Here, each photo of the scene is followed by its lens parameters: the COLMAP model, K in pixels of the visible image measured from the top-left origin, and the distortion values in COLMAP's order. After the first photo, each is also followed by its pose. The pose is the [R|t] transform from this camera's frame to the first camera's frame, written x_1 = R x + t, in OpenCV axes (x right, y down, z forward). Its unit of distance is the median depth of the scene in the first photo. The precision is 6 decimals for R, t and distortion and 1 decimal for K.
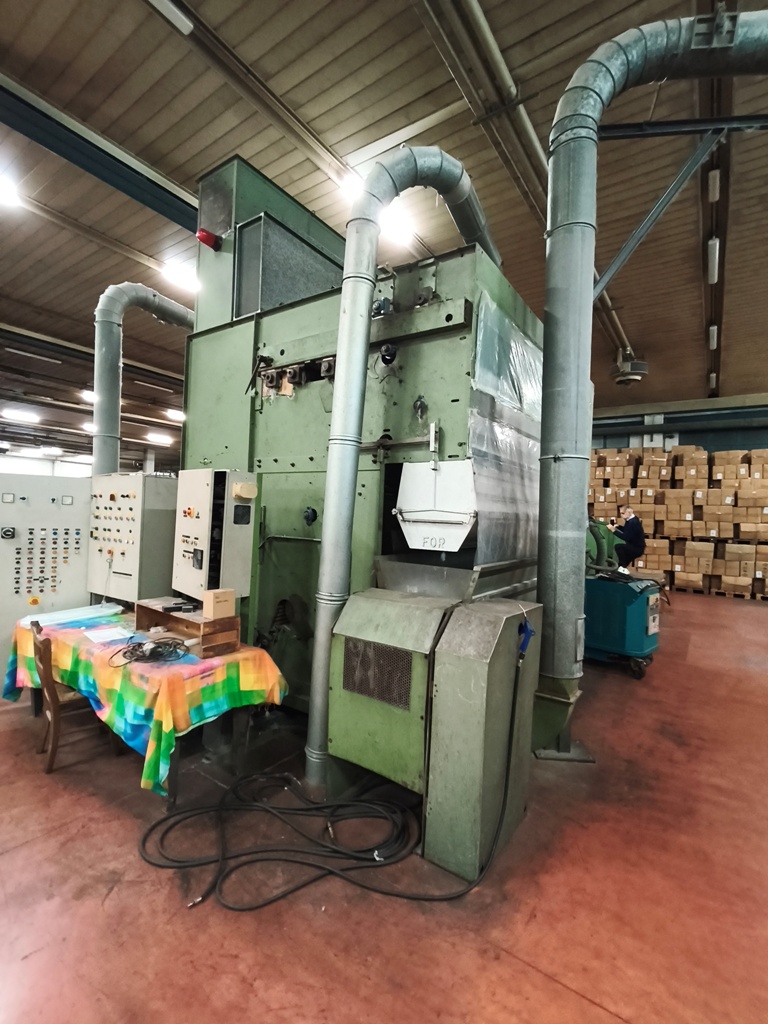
lens RADIAL K [[469.0, 0, 381.4], [0, 469.0, 511.5], [0, 0, 1]] dist [0.000125, 0.000806]
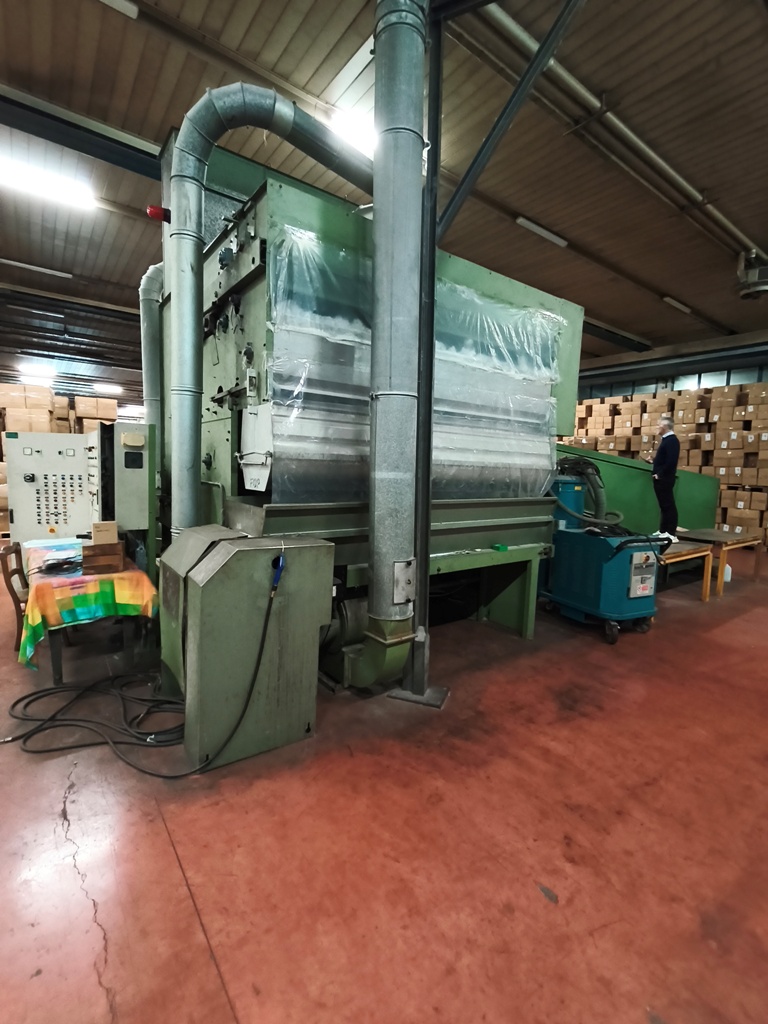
lens RADIAL K [[469.0, 0, 381.4], [0, 469.0, 511.5], [0, 0, 1]] dist [0.000125, 0.000806]
pose [[0.949539, 0.020664, -0.312968, 0.666043], [0.009067, 0.995602, 0.093244, 0.031076], [0.313518, -0.091377, 0.945176, 0.069267]]
